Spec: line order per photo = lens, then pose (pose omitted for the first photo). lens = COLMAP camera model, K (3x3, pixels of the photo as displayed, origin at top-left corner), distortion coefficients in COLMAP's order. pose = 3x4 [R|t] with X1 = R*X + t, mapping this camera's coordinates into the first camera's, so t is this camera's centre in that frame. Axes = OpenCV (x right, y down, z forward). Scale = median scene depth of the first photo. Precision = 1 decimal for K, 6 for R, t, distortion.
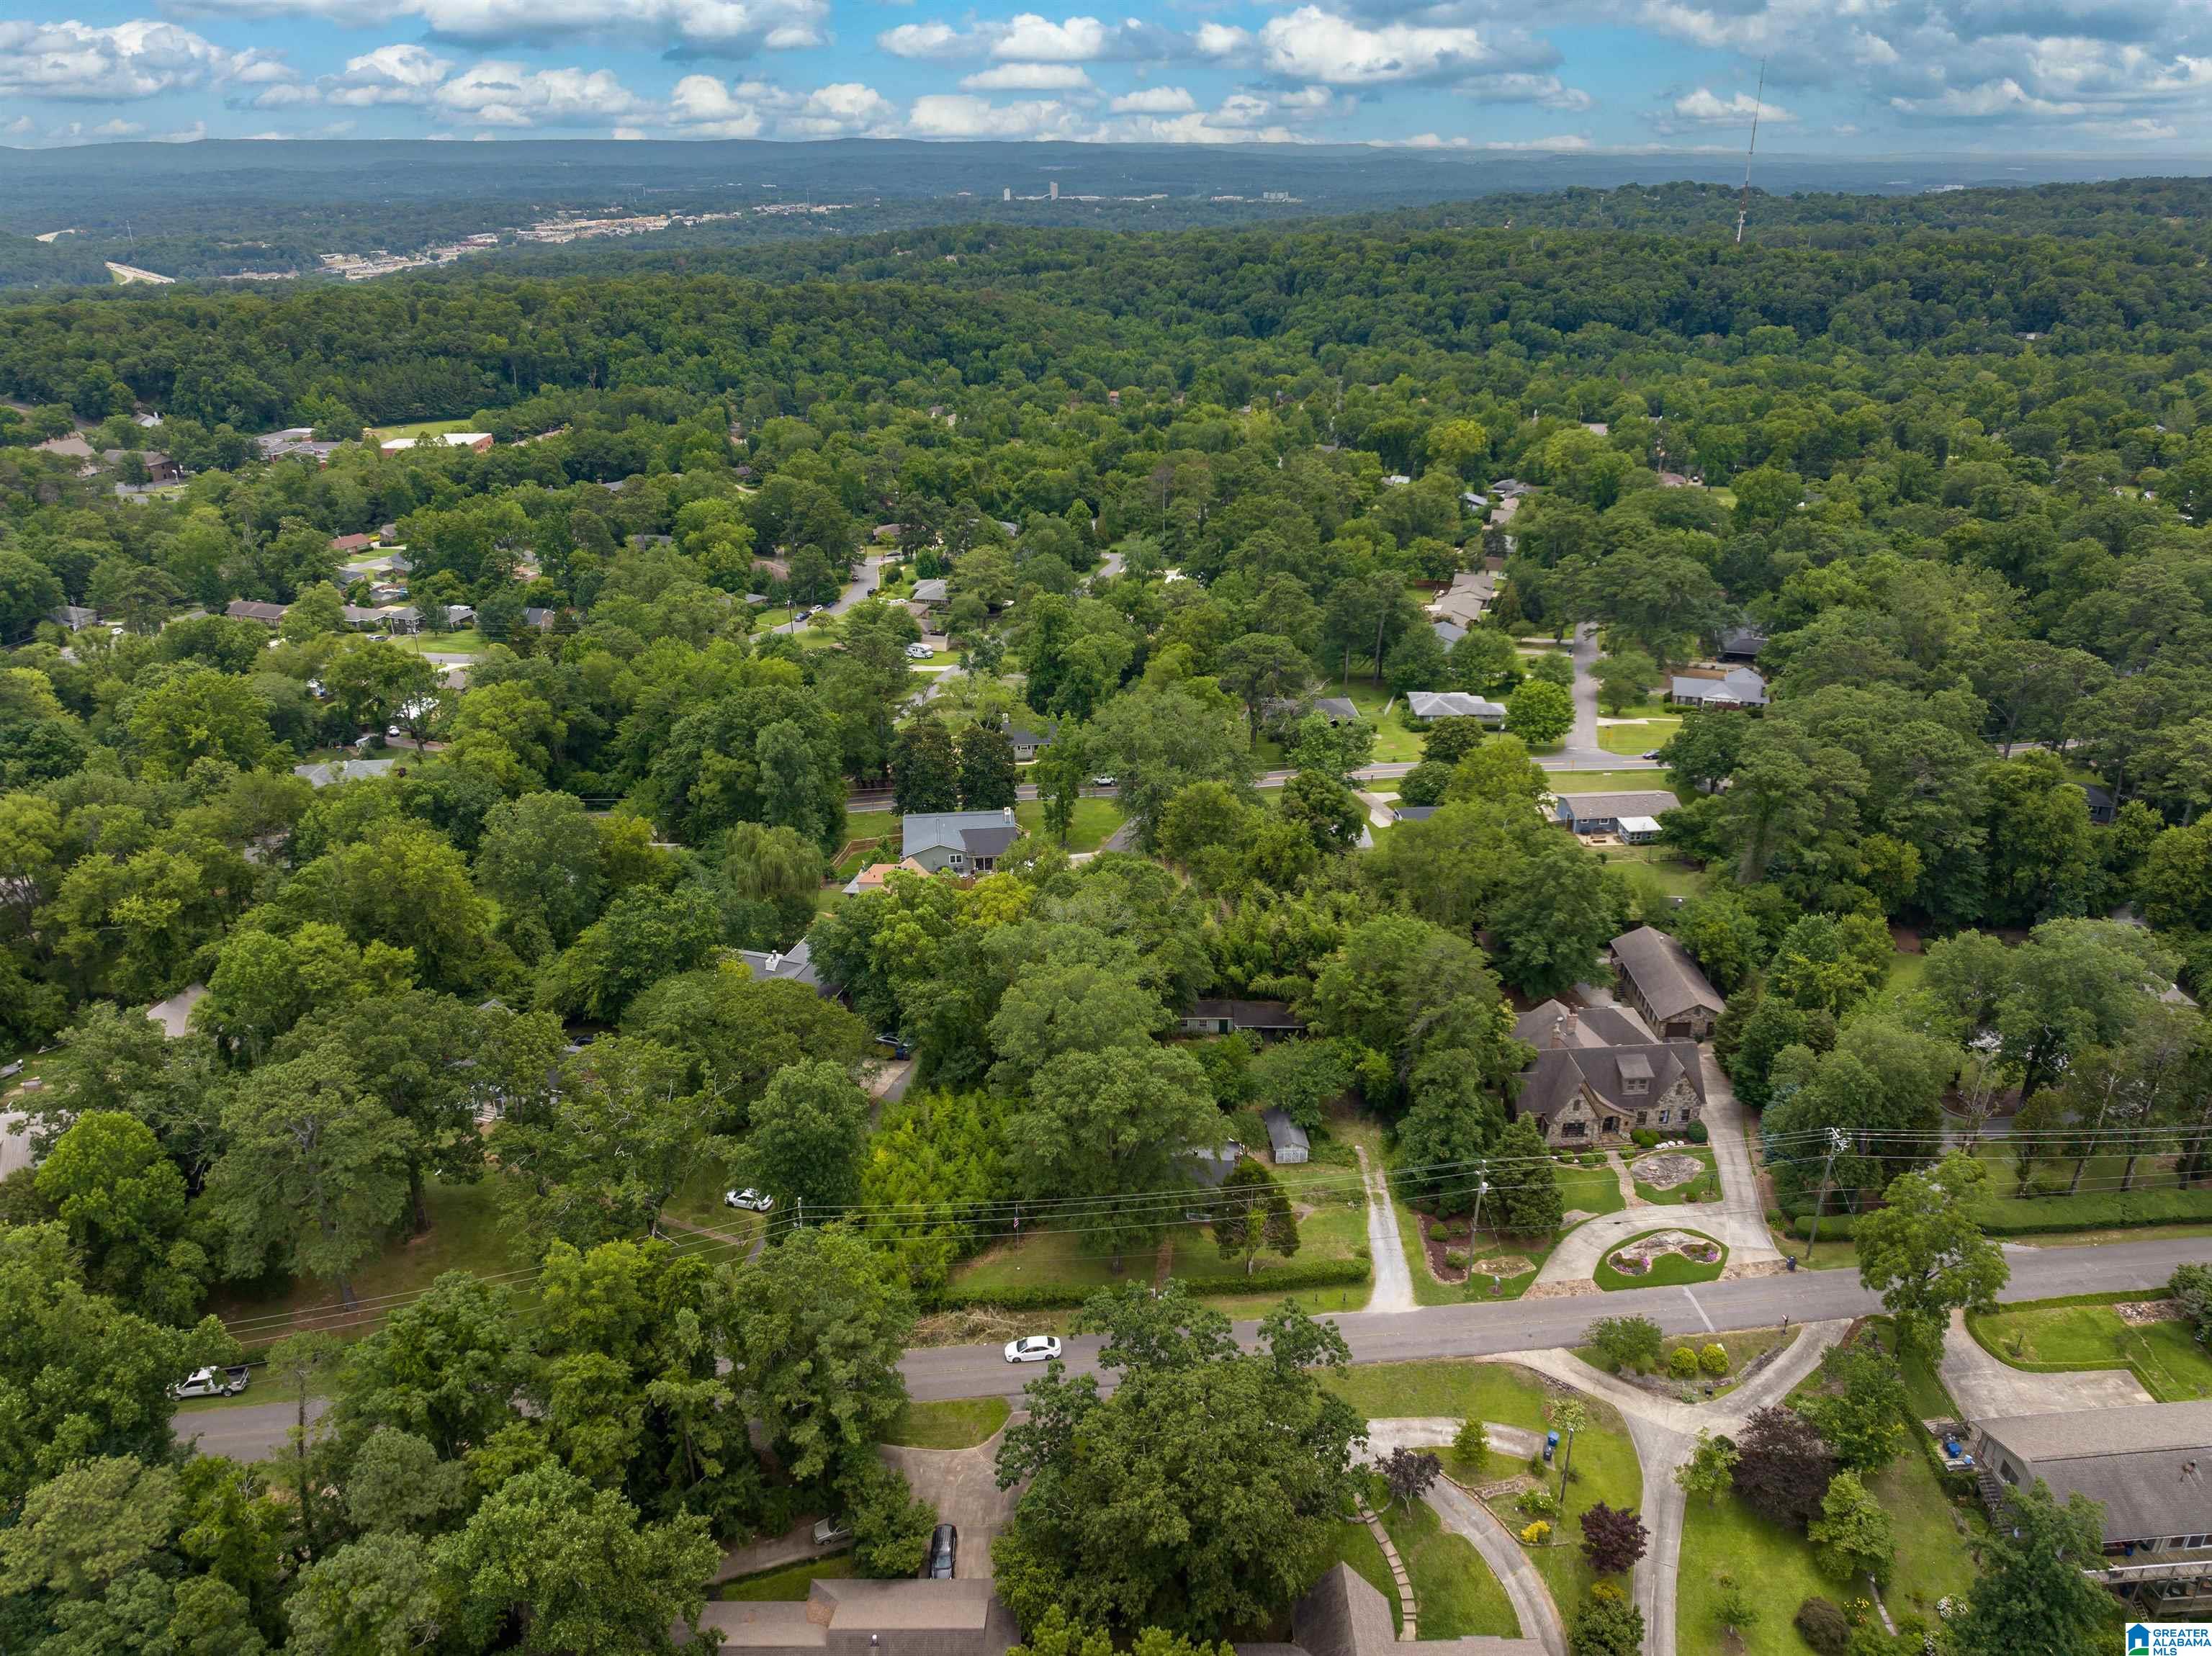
lens RADIAL K [[1565.5, 0, 1106.0], [0, 1565.5, 828.0], [0, 0, 1]] dist [-0.068737, 0.045857]
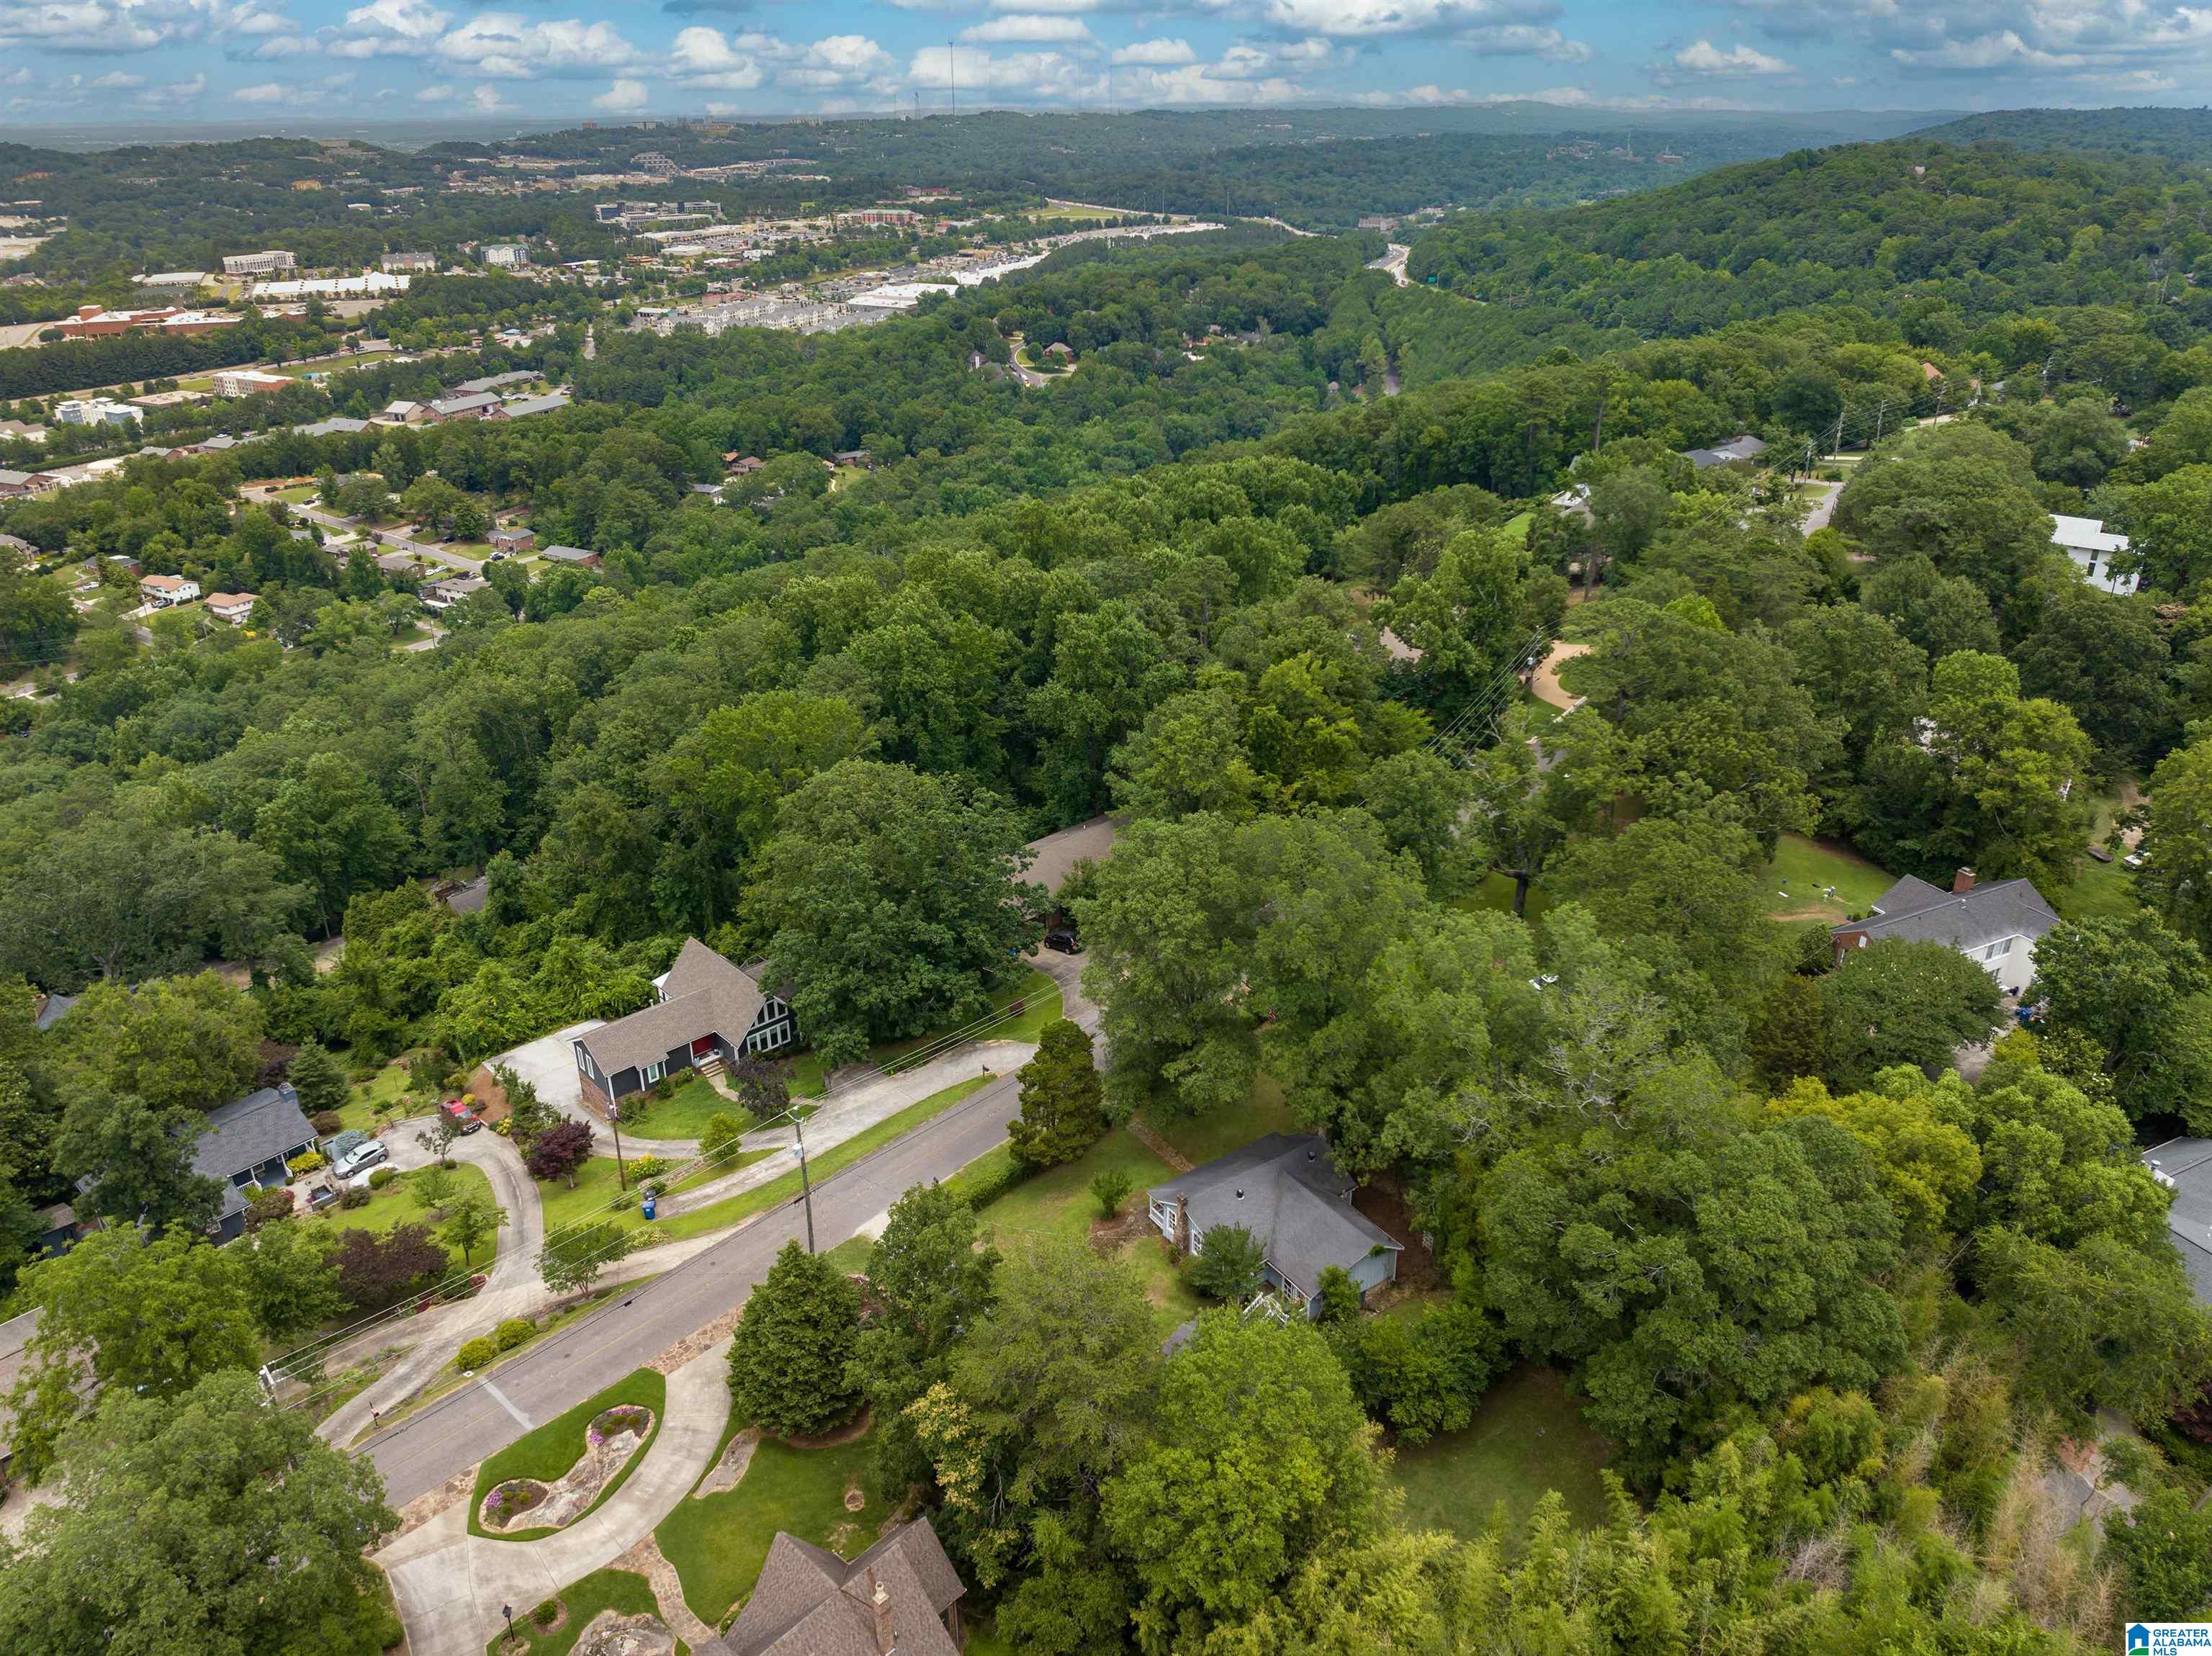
lens RADIAL K [[1565.5, 0, 1106.0], [0, 1565.5, 828.0], [0, 0, 1]] dist [-0.068737, 0.045857]
pose [[-0.738652, 0.294265, -0.606467, 0.494794], [-0.267687, 0.697657, 0.664544, -0.360262], [0.618658, 0.653209, -0.436555, 1.219300]]
